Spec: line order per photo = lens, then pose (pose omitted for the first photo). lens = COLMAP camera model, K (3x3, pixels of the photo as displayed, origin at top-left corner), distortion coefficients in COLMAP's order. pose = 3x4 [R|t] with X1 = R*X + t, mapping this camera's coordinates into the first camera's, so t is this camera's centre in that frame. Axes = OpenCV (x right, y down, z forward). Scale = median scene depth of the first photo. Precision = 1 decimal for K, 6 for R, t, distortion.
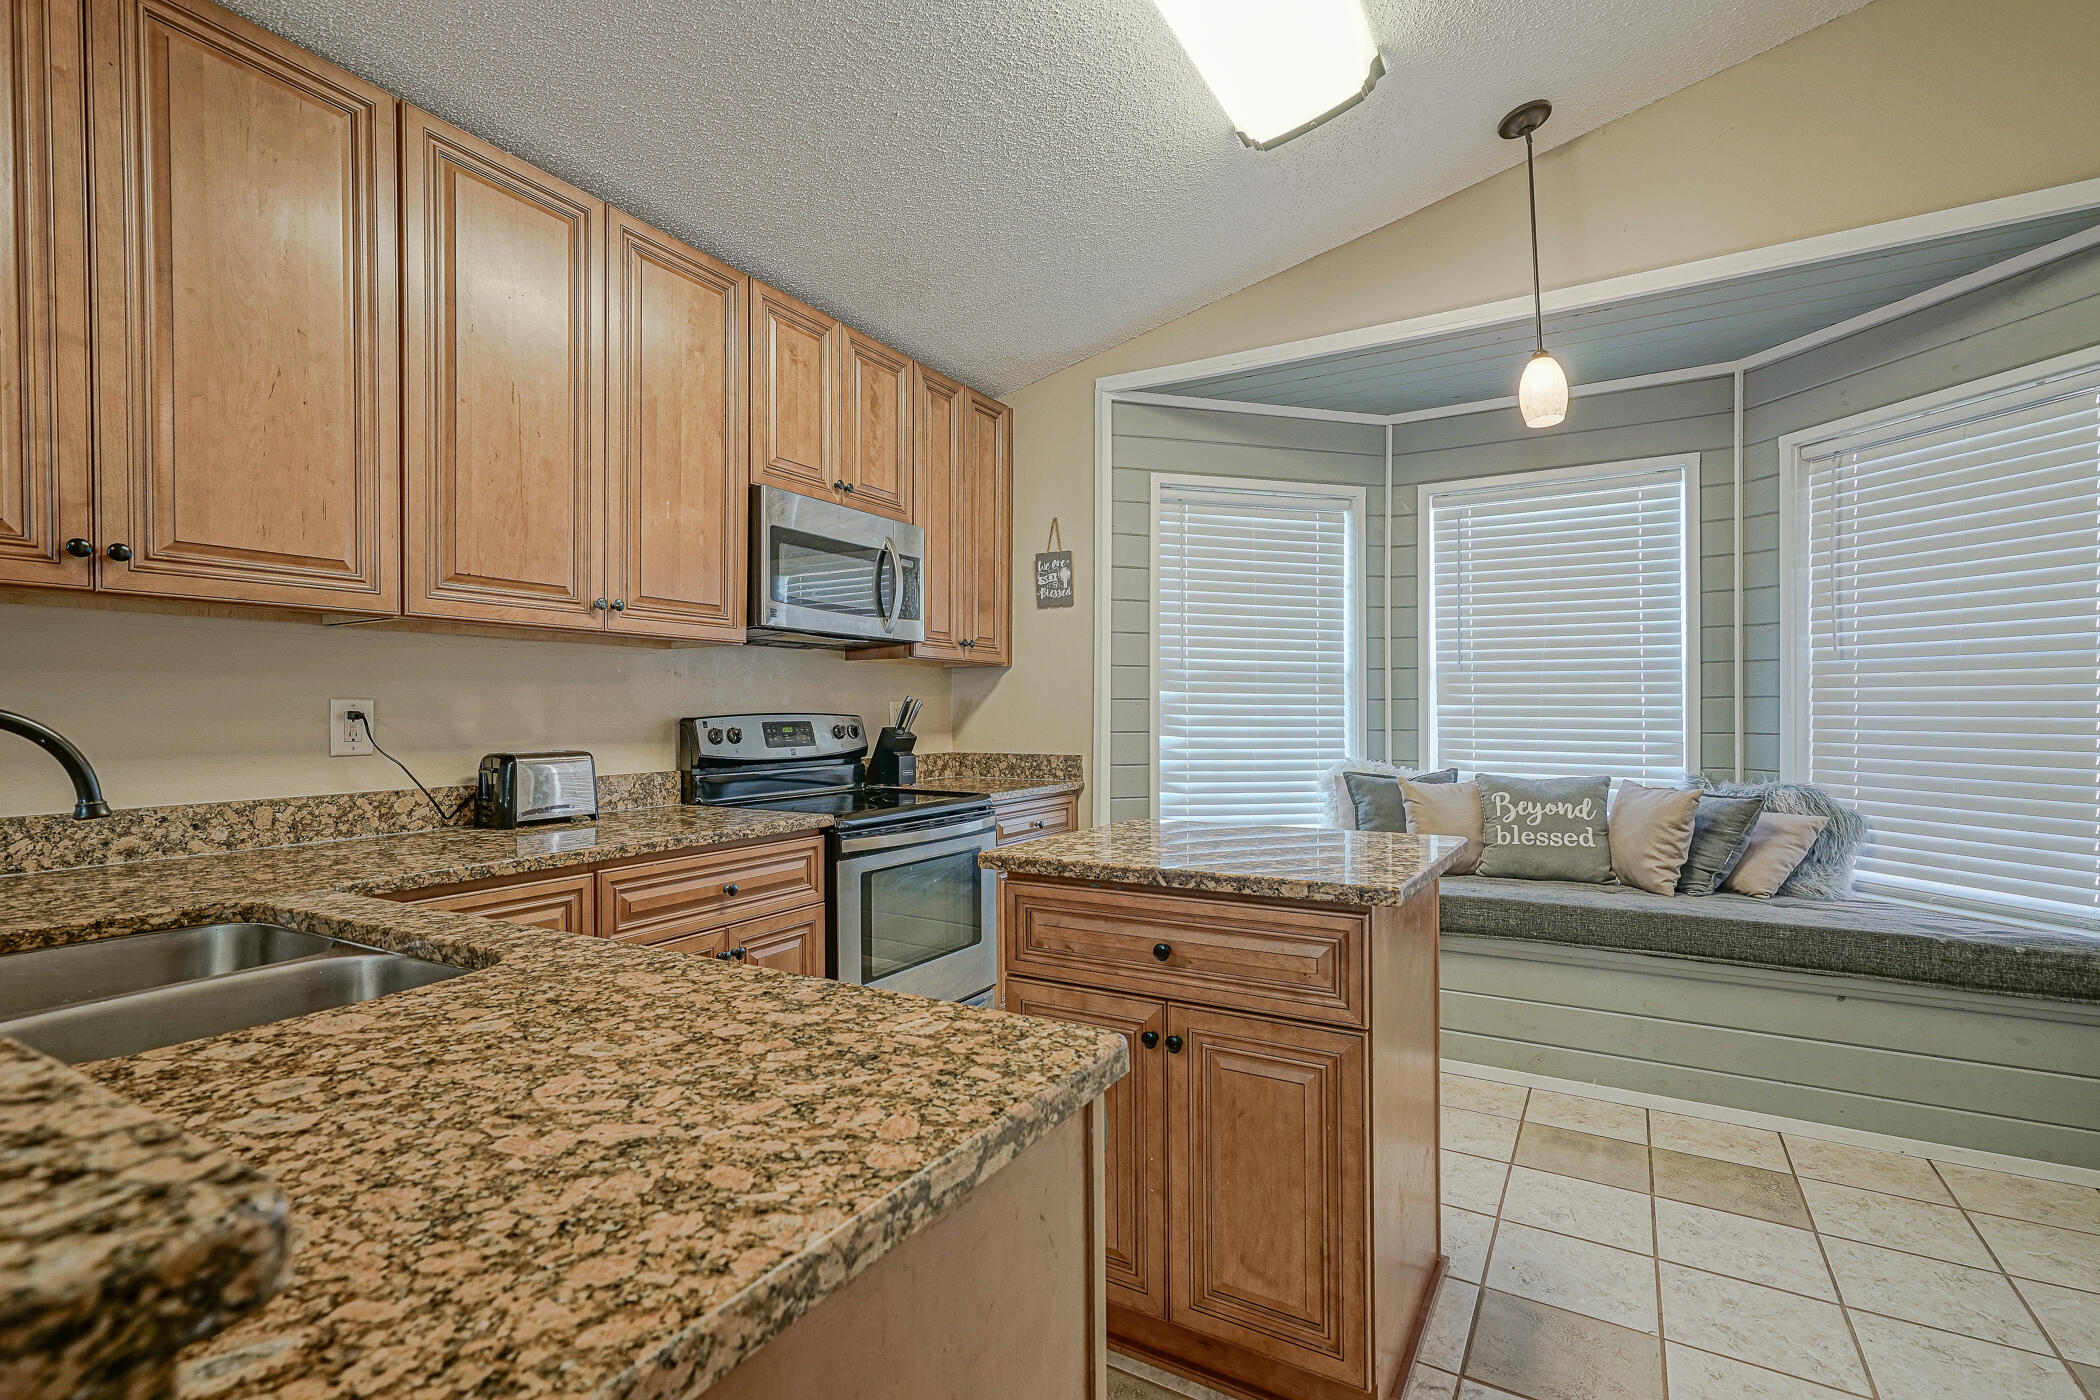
lens RADIAL K [[973.7, 0, 1045.5], [0, 973.7, 713.3], [0, 0, 1]] dist [0.007272, 0.005276]
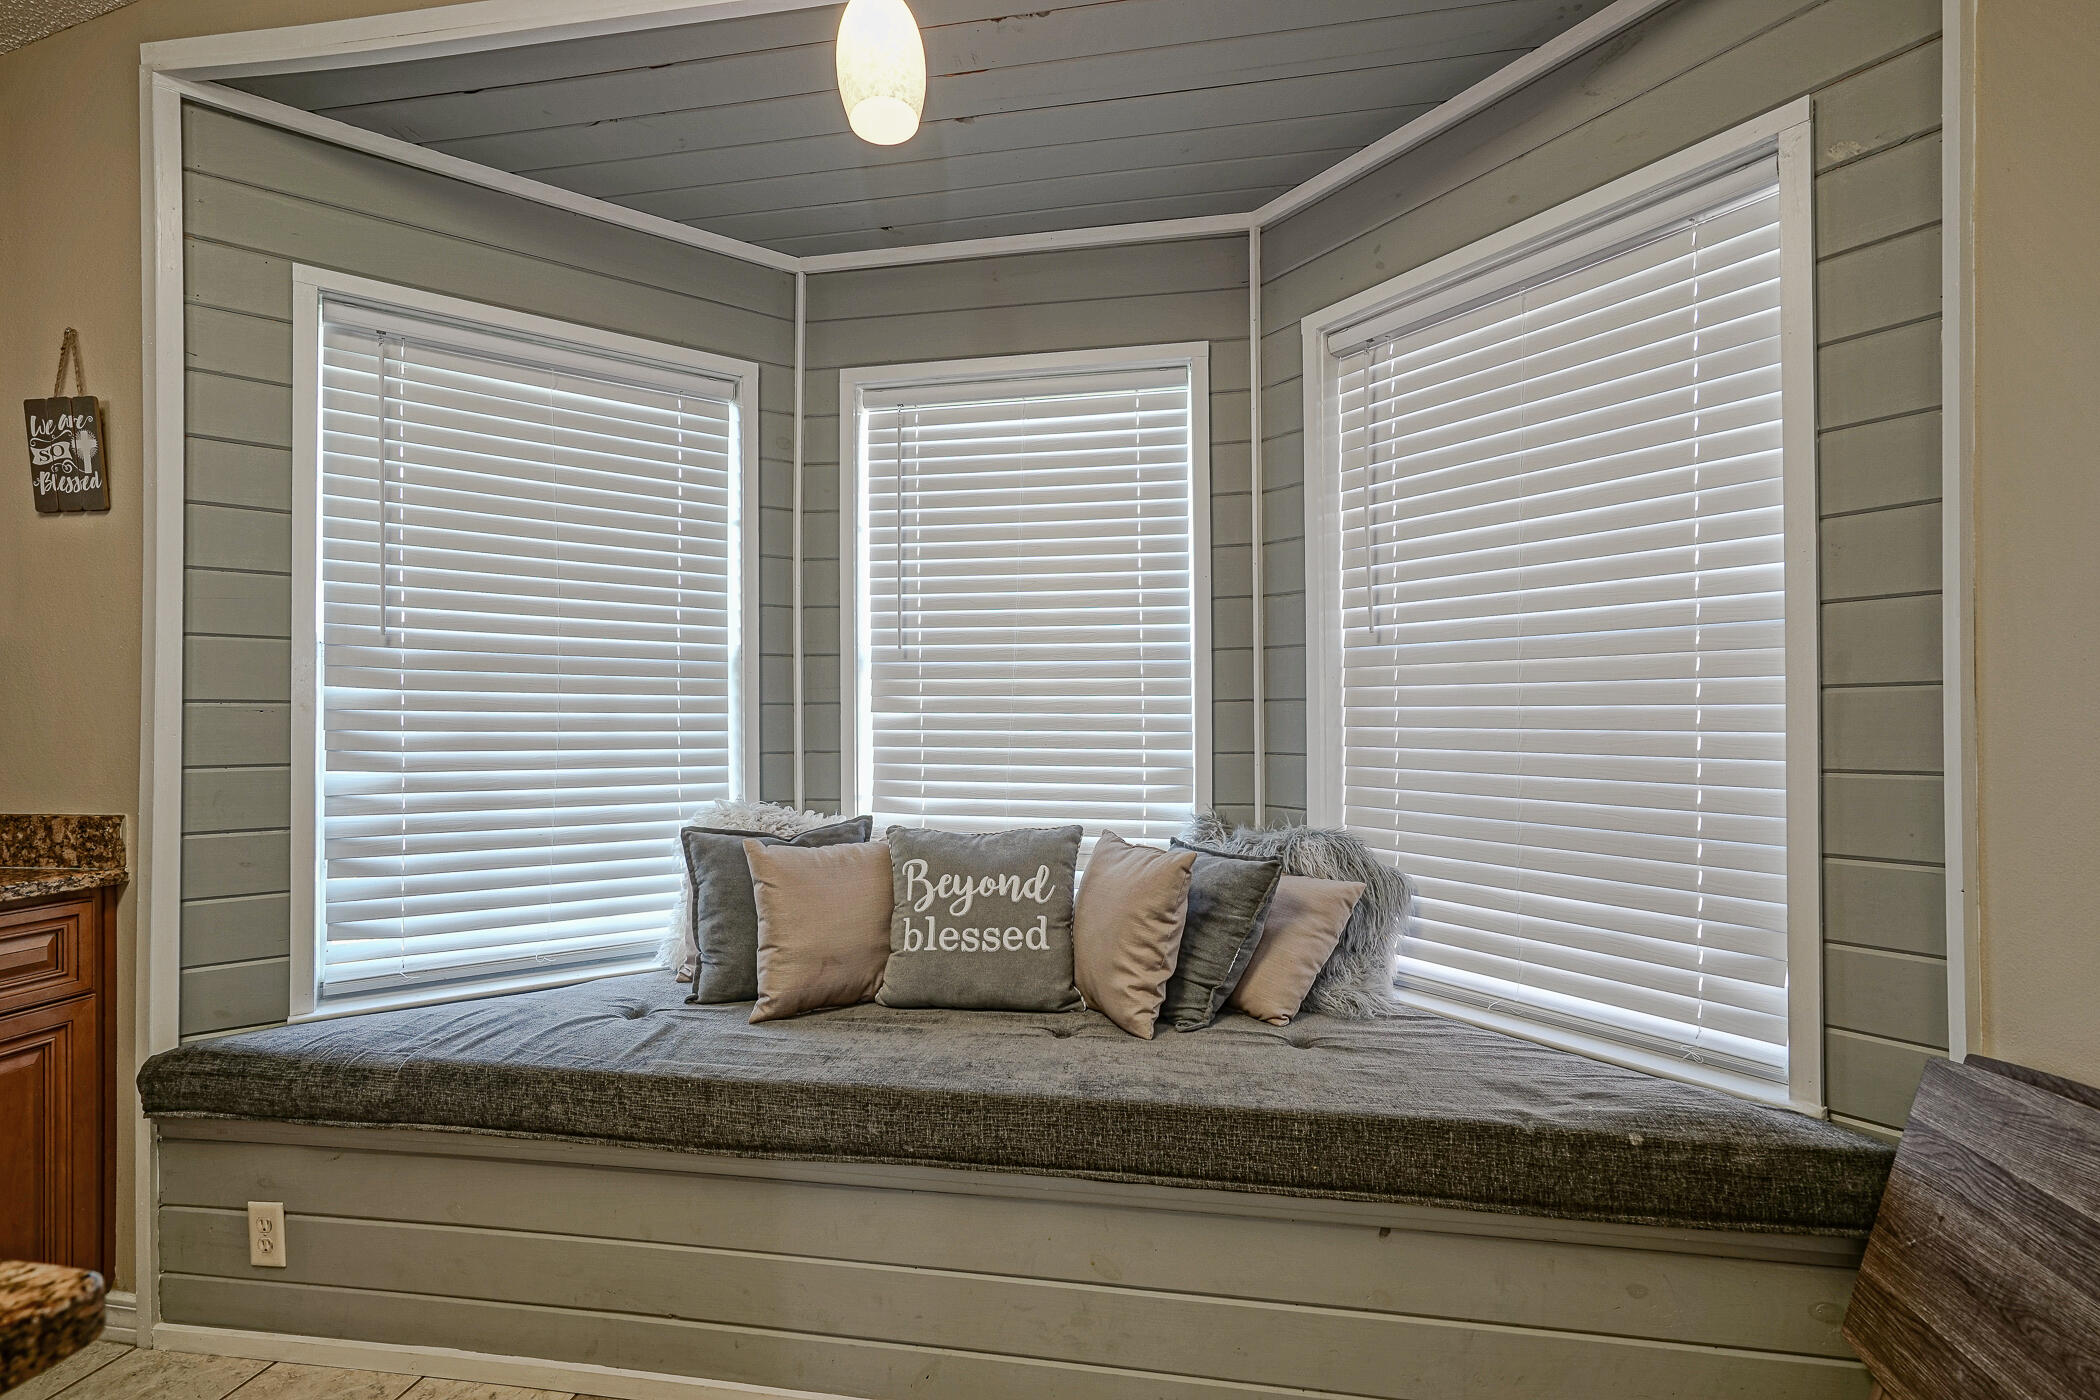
lens RADIAL K [[973.7, 0, 1048.3], [0, 973.7, 709.5], [0, 0, 1]] dist [0.007272, 0.005276]
pose [[0.936478, 0.000348, 0.350727, 0.343533], [0.004007, 0.999924, -0.011691, -0.003127], [-0.350705, 0.012354, 0.936405, 0.427559]]
